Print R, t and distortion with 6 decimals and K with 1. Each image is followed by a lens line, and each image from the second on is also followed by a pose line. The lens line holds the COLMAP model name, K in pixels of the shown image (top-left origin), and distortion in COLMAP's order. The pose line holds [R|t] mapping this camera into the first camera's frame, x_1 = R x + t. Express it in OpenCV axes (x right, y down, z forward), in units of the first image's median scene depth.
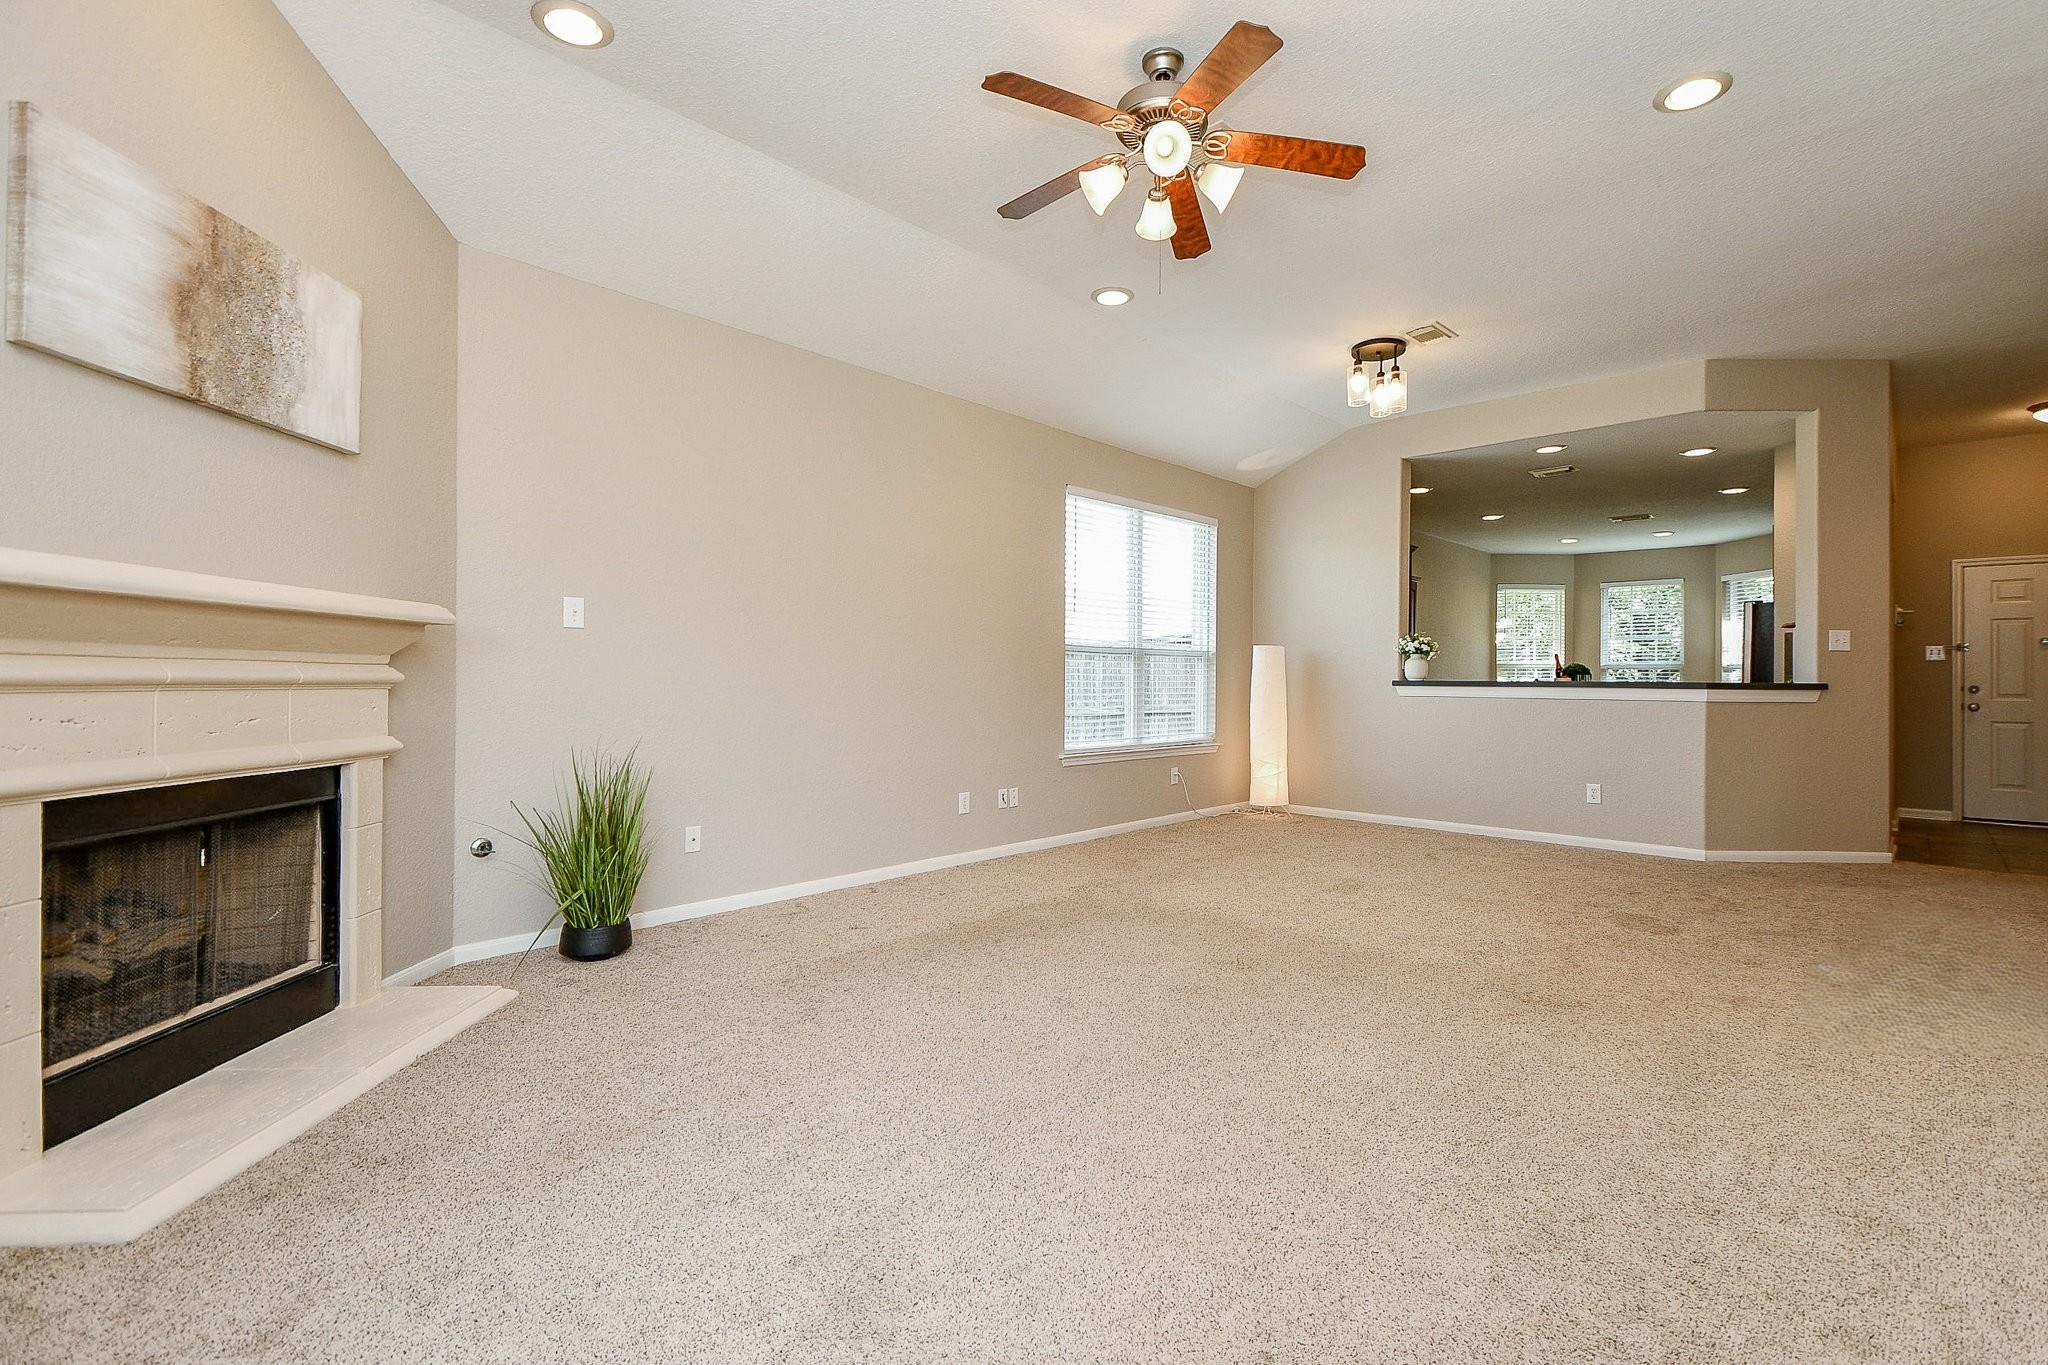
lens RADIAL K [[933.0, 0, 1085.9], [0, 933.0, 679.1], [0, 0, 1]] dist [-0.019040, -0.000479]
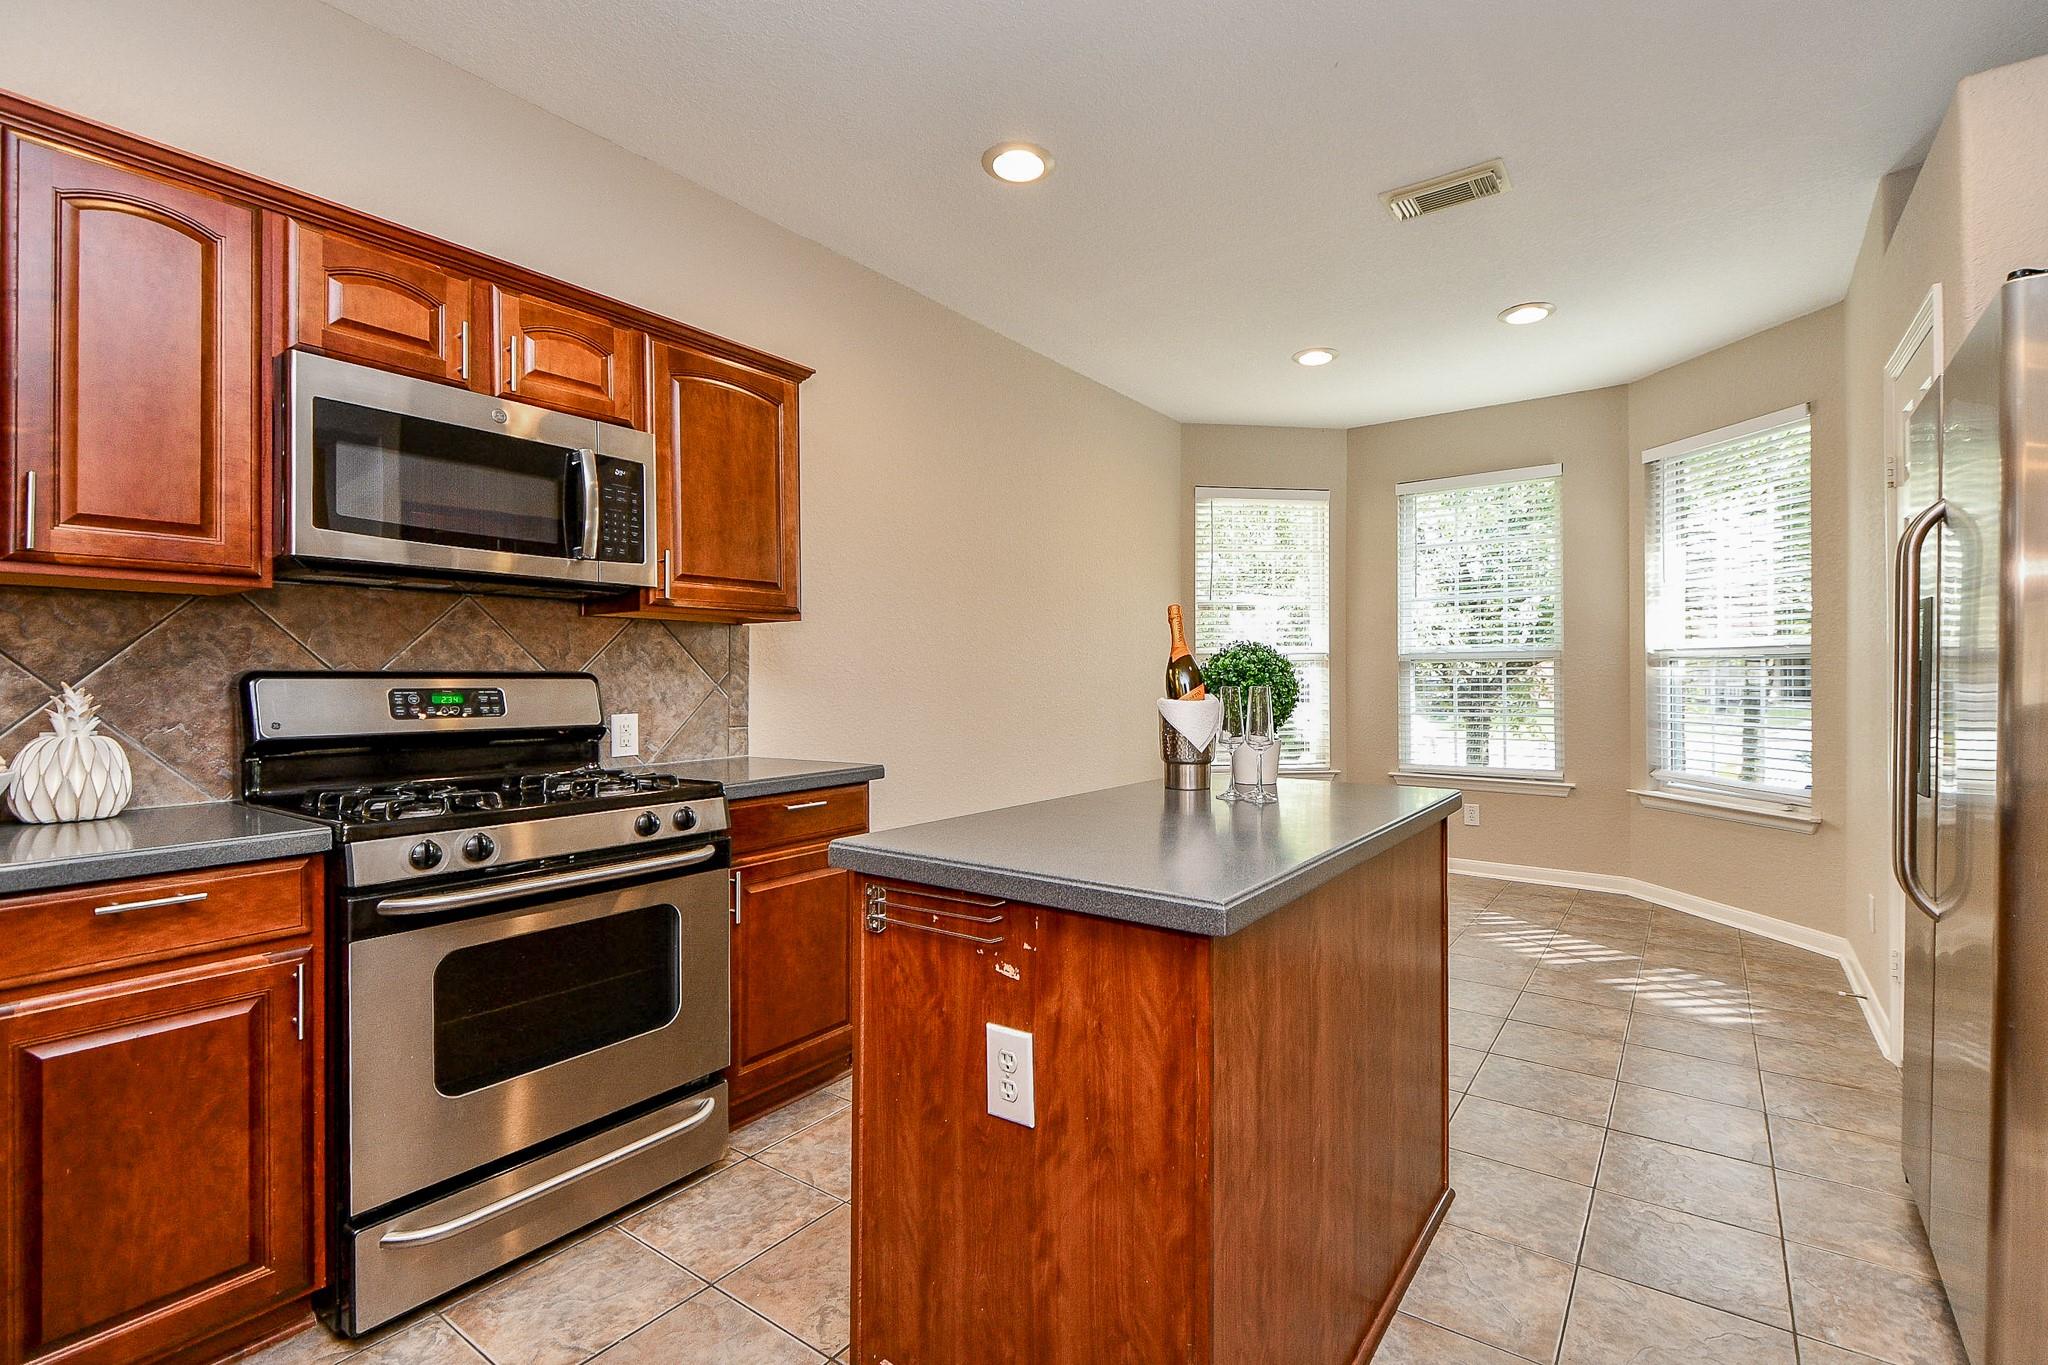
lens RADIAL K [[919.6, 0, 1074.9], [0, 919.6, 678.9], [0, 0, 1]] dist [-0.000139, -0.000029]
pose [[0.991549, -0.008016, 0.129483, 0.677608], [0.006873, 0.999933, 0.009269, -0.011978], [-0.129549, -0.008301, 0.991538, 1.131100]]
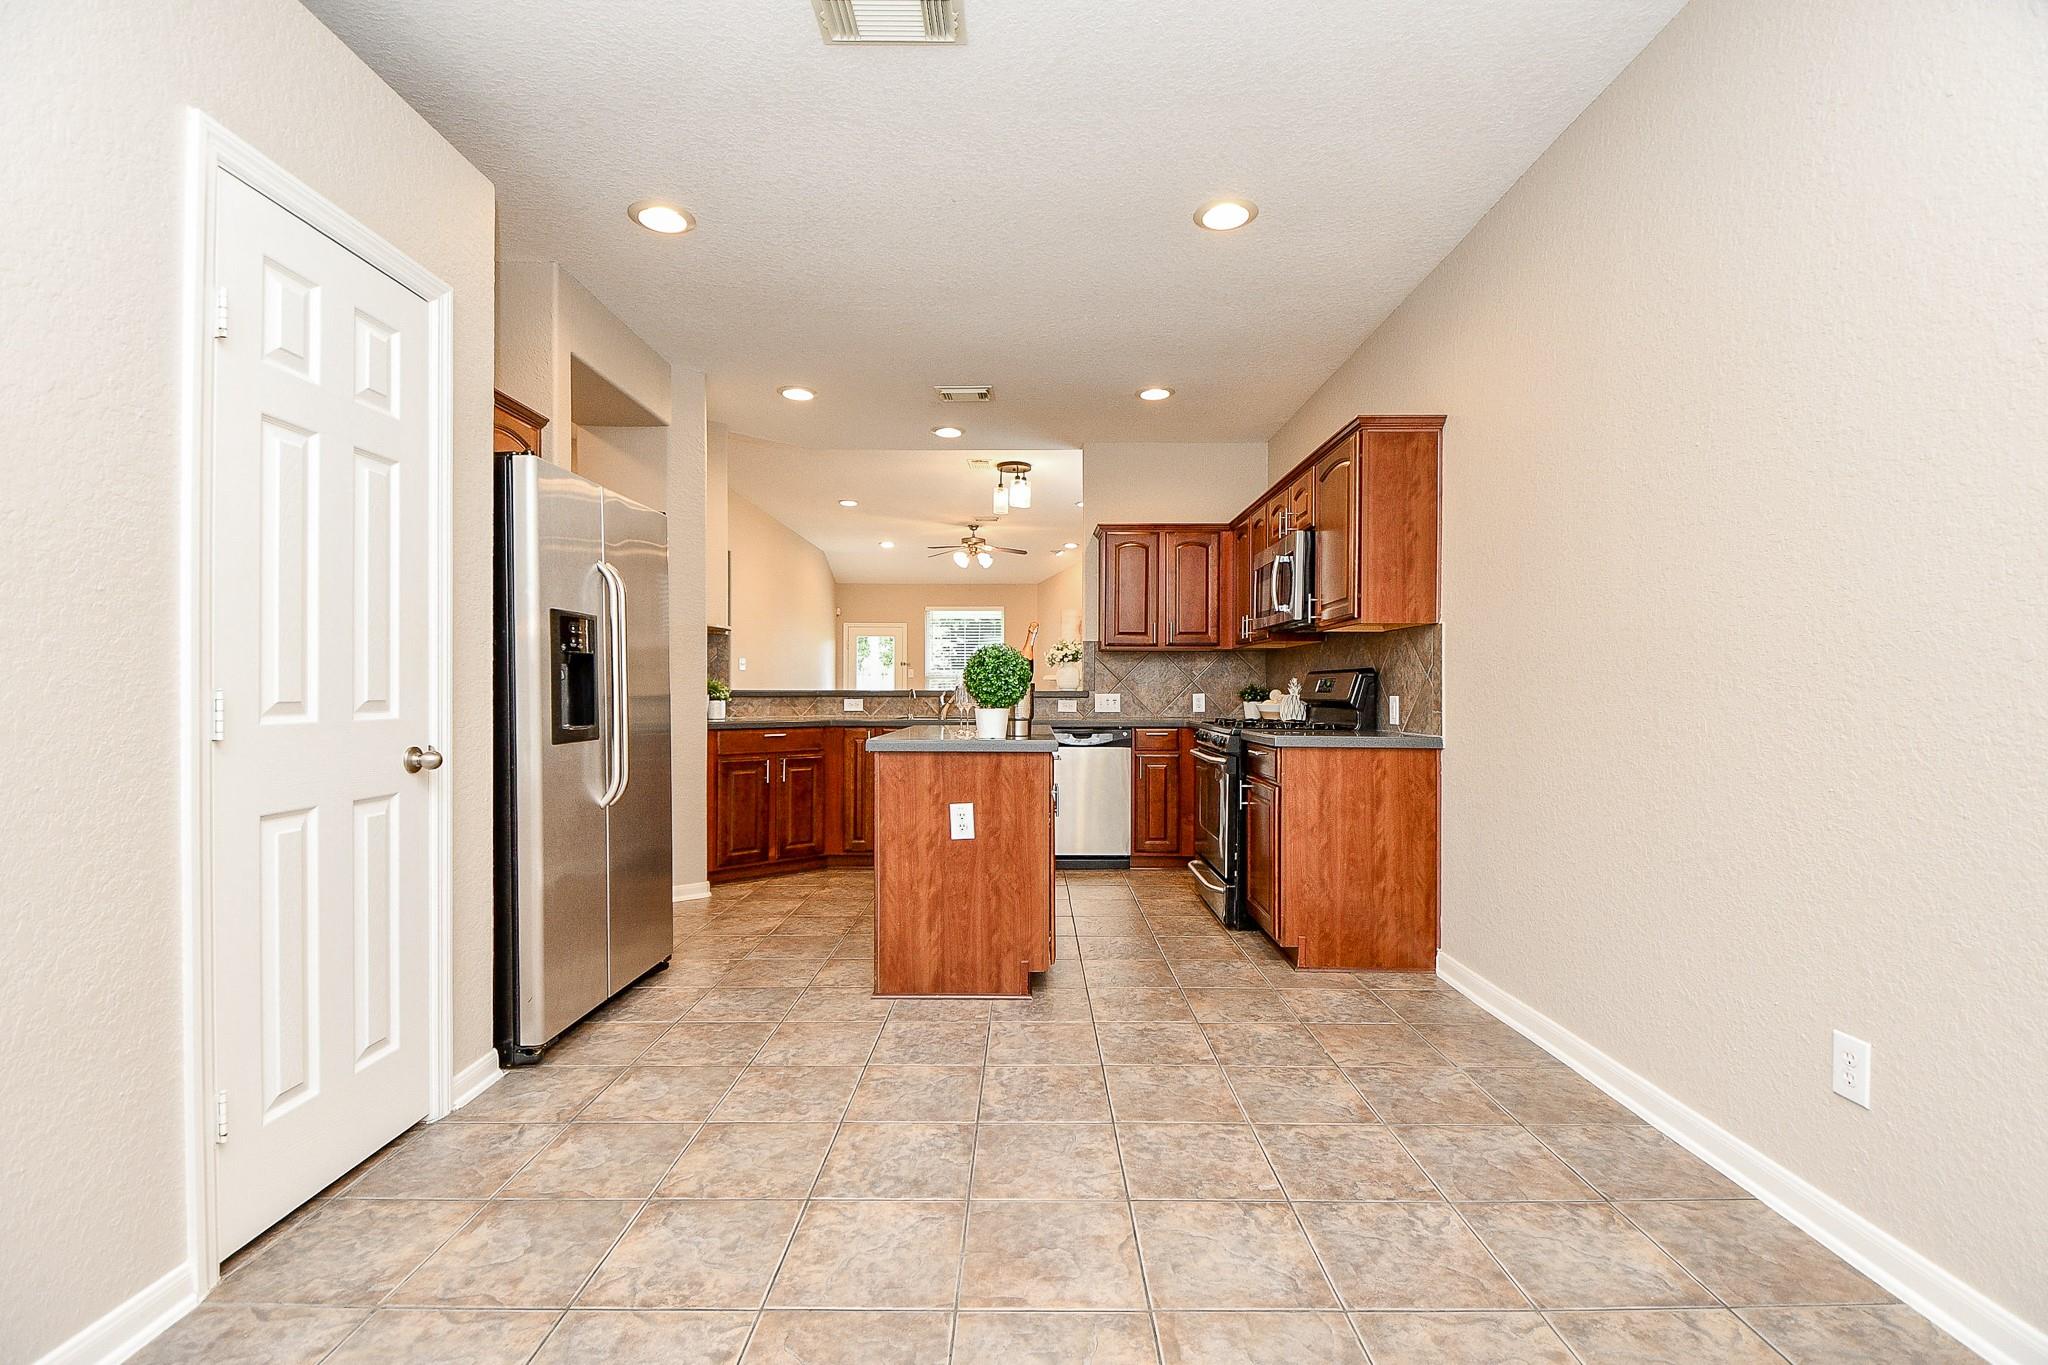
lens RADIAL K [[858.2, 0, 1022.0], [0, 858.2, 691.4], [0, 0, 1]] dist [-0.000383, -0.000037]
pose [[-0.750893, -0.006301, -0.660394, 1.144297], [-0.008235, 0.999966, -0.000177, 0.004831], [0.660372, 0.005305, -0.750919, 1.914172]]
